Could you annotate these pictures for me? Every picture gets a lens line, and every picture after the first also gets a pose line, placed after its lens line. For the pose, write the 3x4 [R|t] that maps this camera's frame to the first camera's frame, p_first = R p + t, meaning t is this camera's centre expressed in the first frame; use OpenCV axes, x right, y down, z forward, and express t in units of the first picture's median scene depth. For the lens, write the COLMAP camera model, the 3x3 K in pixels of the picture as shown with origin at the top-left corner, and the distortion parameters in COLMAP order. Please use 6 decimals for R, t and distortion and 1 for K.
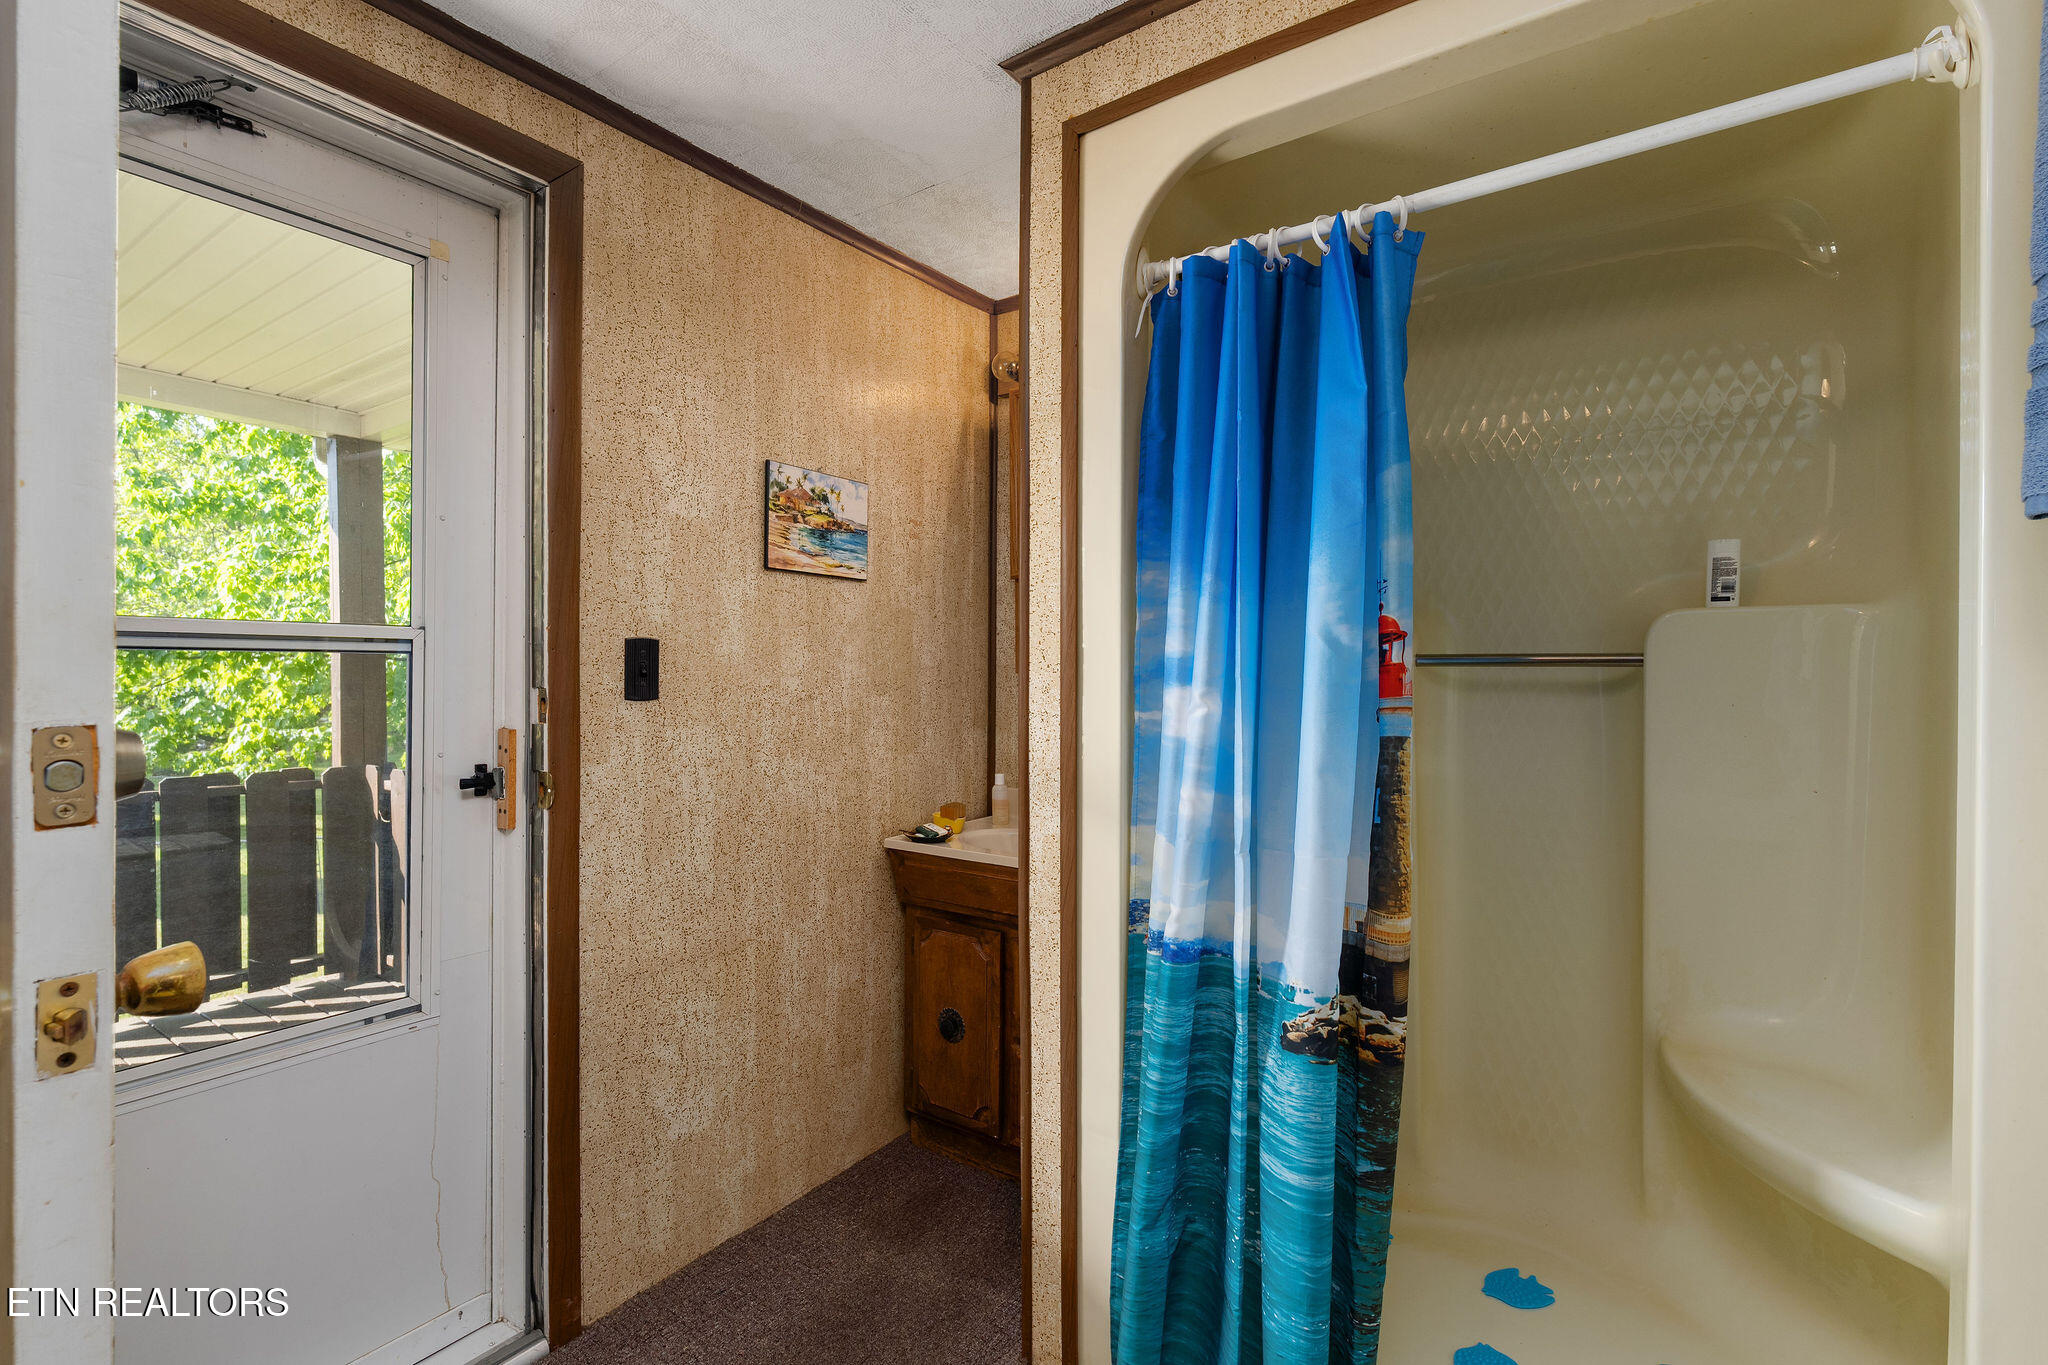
lens RADIAL K [[912.9, 0, 1032.7], [0, 912.9, 676.0], [0, 0, 1]] dist [-0.006932, 0.003003]
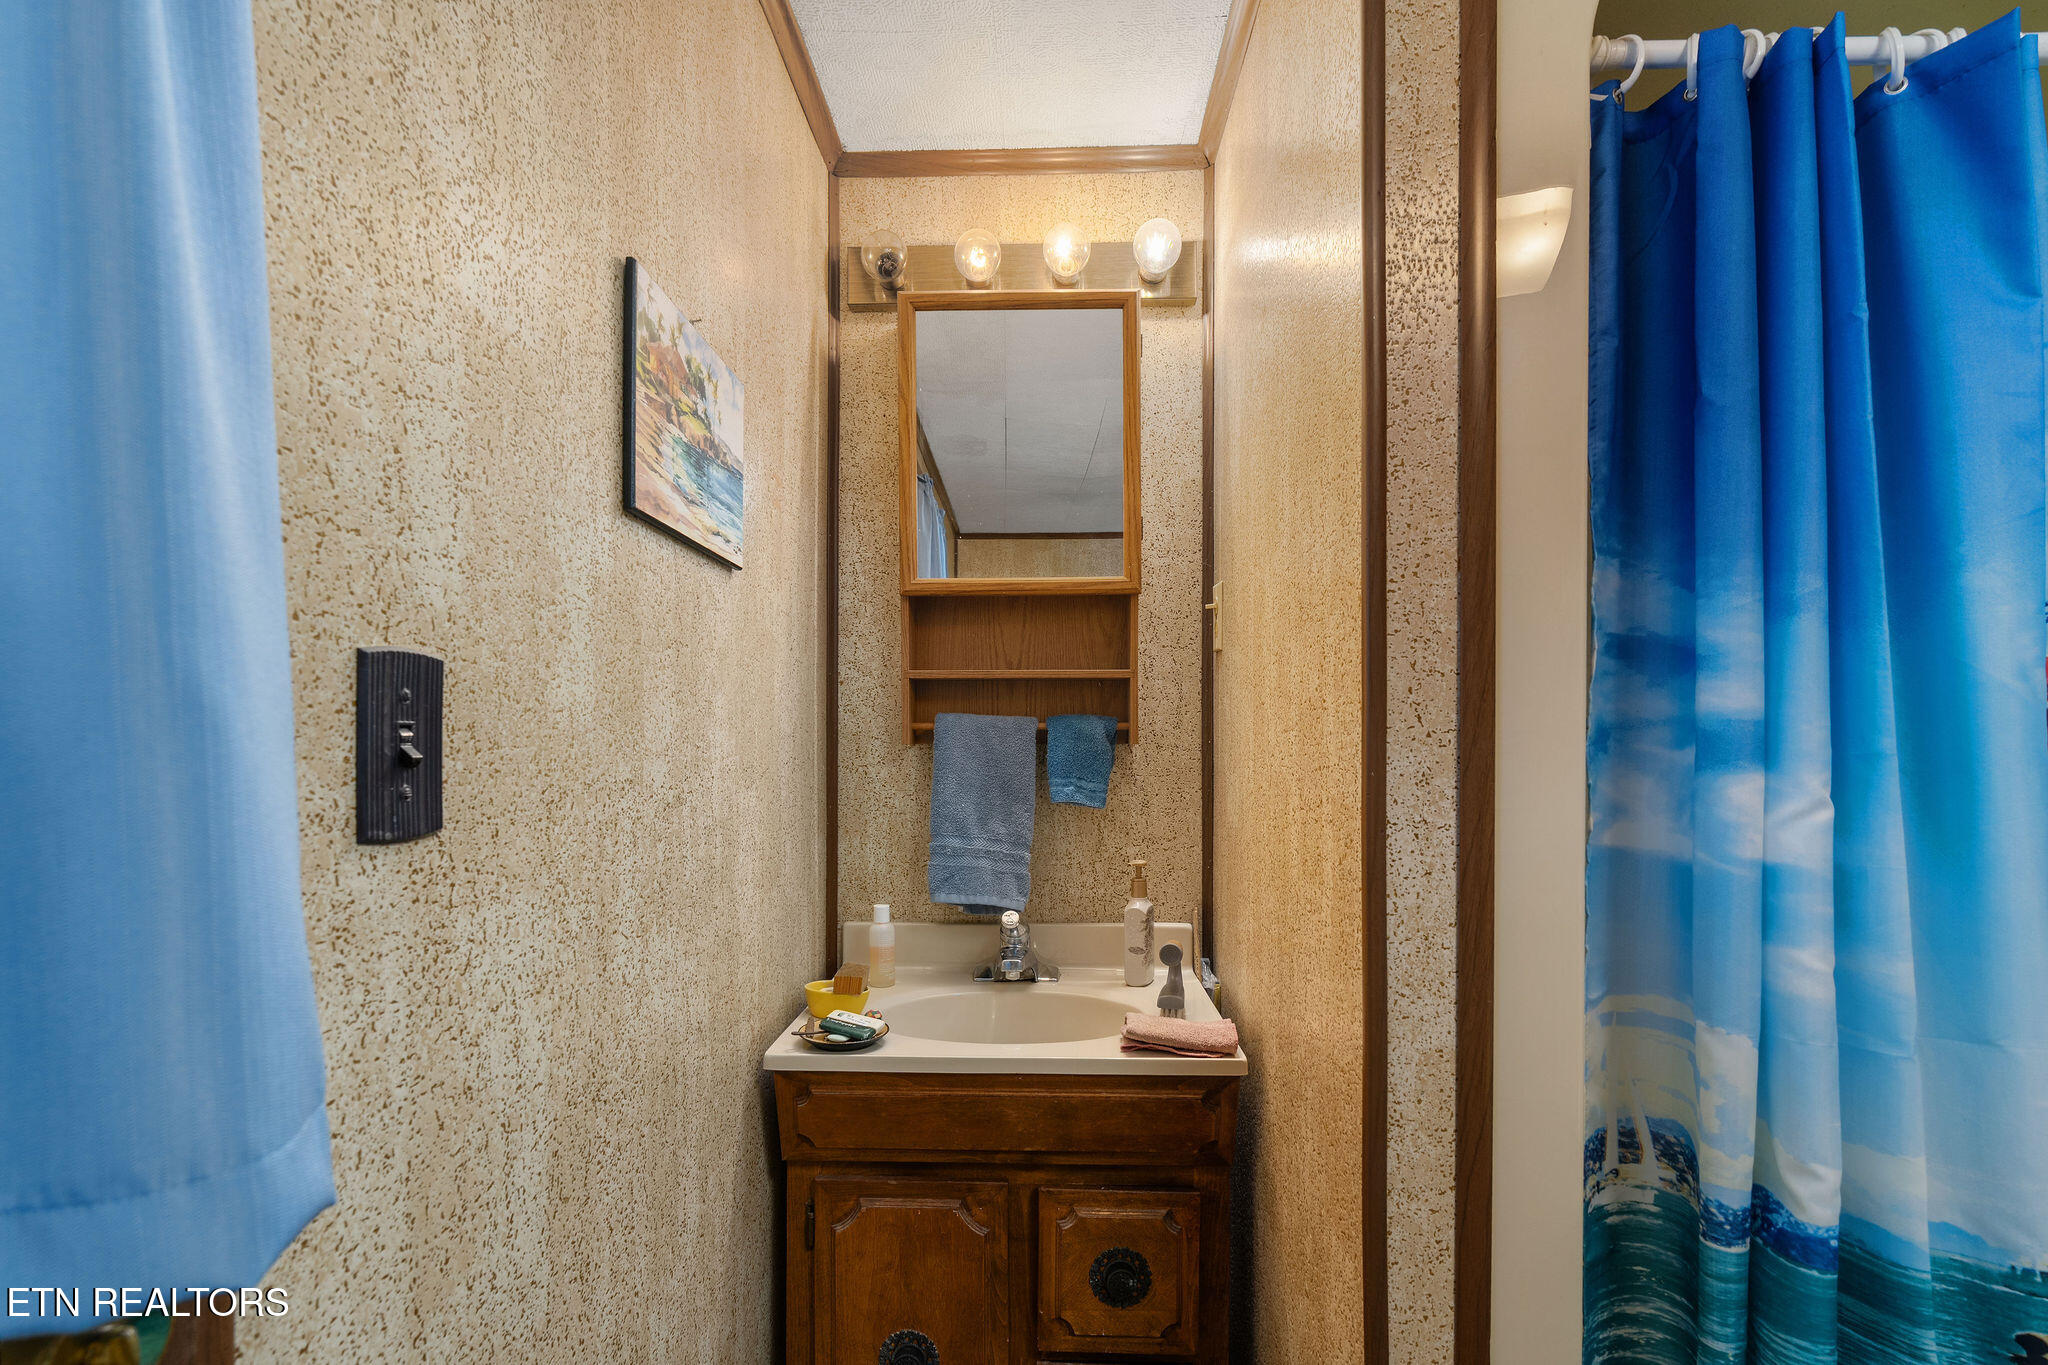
lens RADIAL K [[912.9, 0, 1025.5], [0, 912.9, 750.3], [0, 0, 1]] dist [-0.006932, 0.003003]
pose [[0.843406, -0.011519, 0.537154, -0.394935], [0.006110, 0.999911, 0.011849, -0.008058], [-0.537243, -0.006711, 0.843401, 0.572811]]
